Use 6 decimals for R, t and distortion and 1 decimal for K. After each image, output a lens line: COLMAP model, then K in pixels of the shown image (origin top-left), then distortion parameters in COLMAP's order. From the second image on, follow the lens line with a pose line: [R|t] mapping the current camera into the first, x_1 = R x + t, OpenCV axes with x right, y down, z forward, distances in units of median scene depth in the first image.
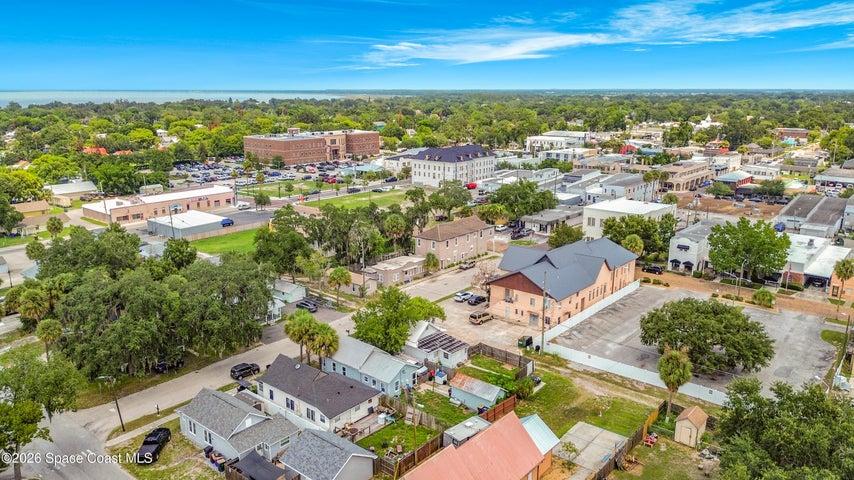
lens RADIAL K [[628.8, 0, 427.3], [0, 628.8, 236.1], [0, 0, 1]] dist [0.050288, -0.066171]
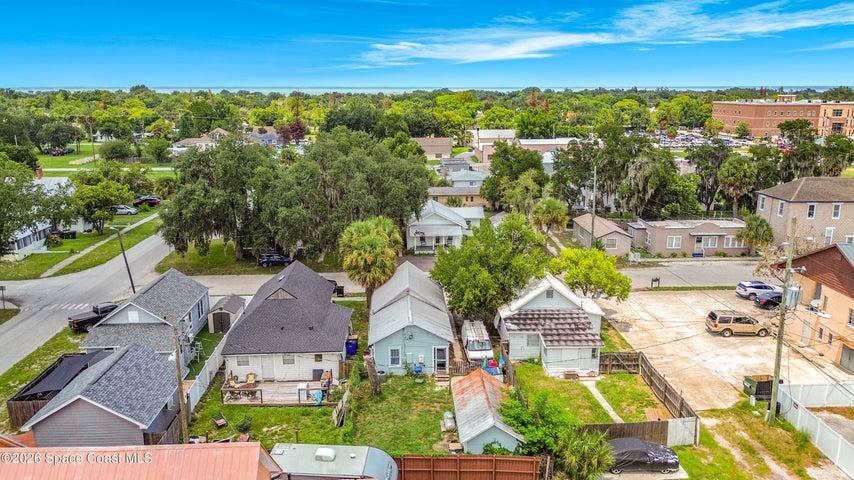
lens RADIAL K [[628.8, 0, 427.3], [0, 628.8, 236.1], [0, 0, 1]] dist [0.050288, -0.066171]
pose [[0.680785, 0.170143, -0.712449, 0.218633], [-0.168045, 0.982985, 0.074175, 0.052923], [0.712947, 0.069226, 0.697793, 0.386223]]
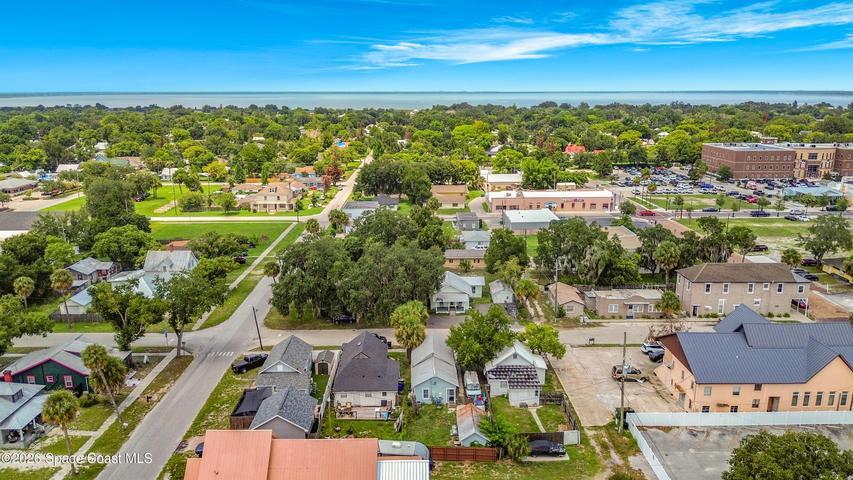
lens RADIAL K [[628.1, 0, 426.8], [0, 628.1, 236.1], [0, 0, 1]] dist [0.050288, -0.066171]
pose [[0.657514, 0.170805, -0.733827, 0.406810], [-0.172370, 0.982235, 0.074181, -0.054923], [0.733461, 0.077715, 0.675275, 0.182778]]
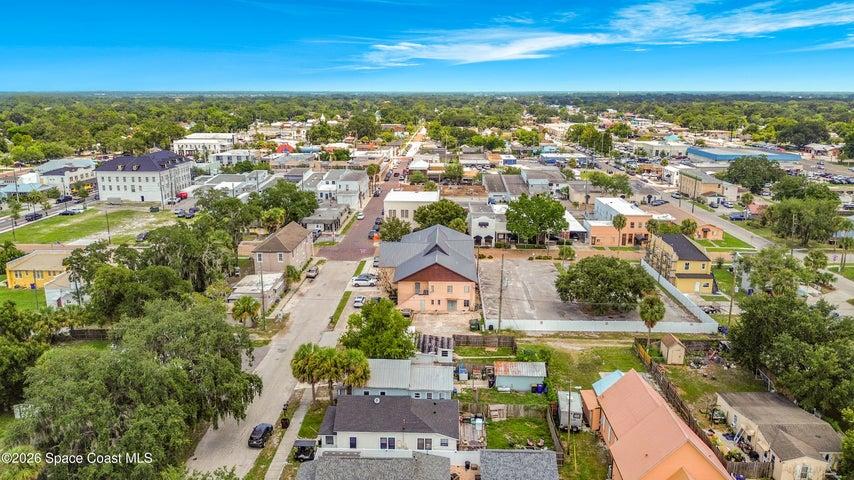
lens RADIAL K [[625.1, 0, 427.0], [0, 625.1, 240.0], [0, 0, 1]] dist [0.066841, -0.000172]
pose [[0.785082, -0.144063, 0.602405, -0.384949], [0.141881, 0.988543, 0.051500, -0.028525], [-0.602923, 0.045038, 0.796527, 0.153266]]
